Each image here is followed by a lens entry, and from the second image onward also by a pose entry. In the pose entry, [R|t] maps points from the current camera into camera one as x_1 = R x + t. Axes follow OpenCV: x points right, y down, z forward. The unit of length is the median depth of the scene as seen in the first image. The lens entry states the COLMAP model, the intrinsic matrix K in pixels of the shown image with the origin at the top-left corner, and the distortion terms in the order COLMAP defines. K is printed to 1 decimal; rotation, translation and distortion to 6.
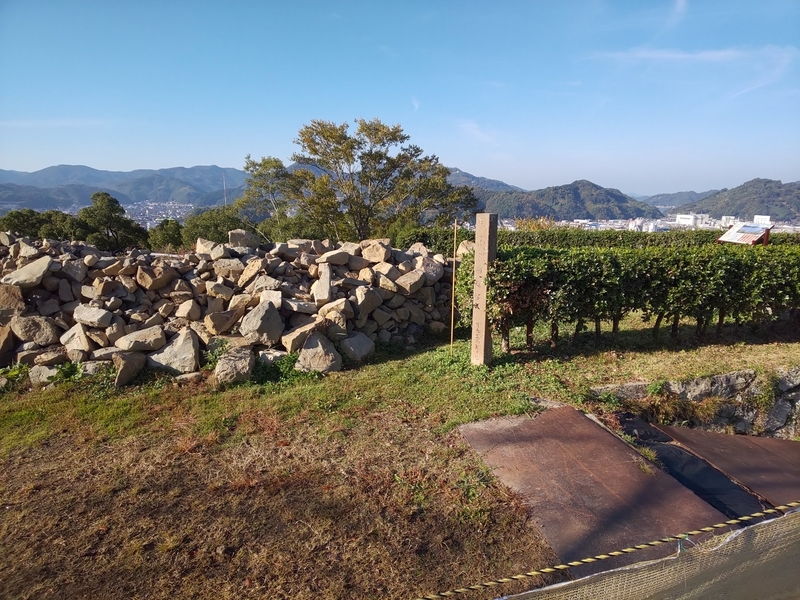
lens RADIAL K [[512.2, 0, 402.6], [0, 512.2, 299.8], [0, 0, 1]] dist [0.000204, -0.021810]
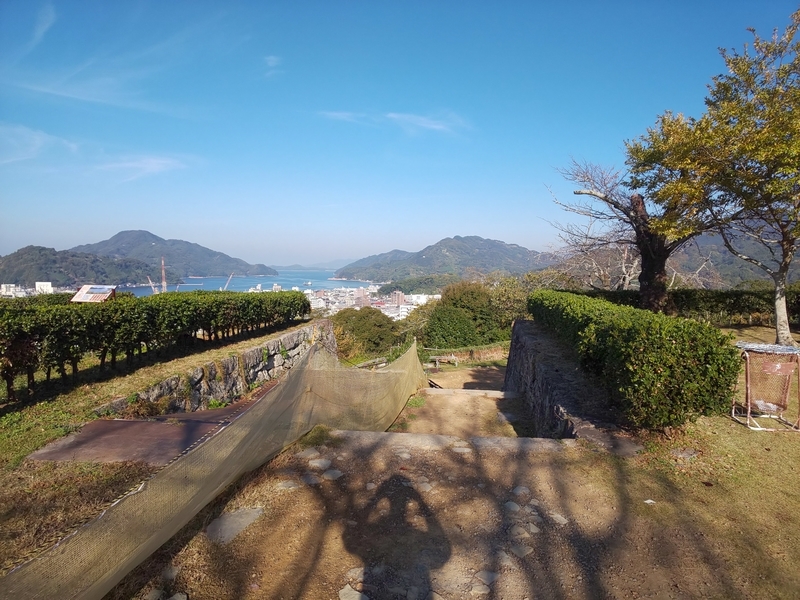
lens RADIAL K [[512.2, 0, 402.0], [0, 512.2, 300.3], [0, 0, 1]] dist [0.000204, -0.021810]
pose [[0.340111, -0.065485, 0.938102, -0.492711], [0.184822, 0.982771, 0.001596, 0.038604], [-0.922044, 0.172840, 0.346354, -0.186671]]
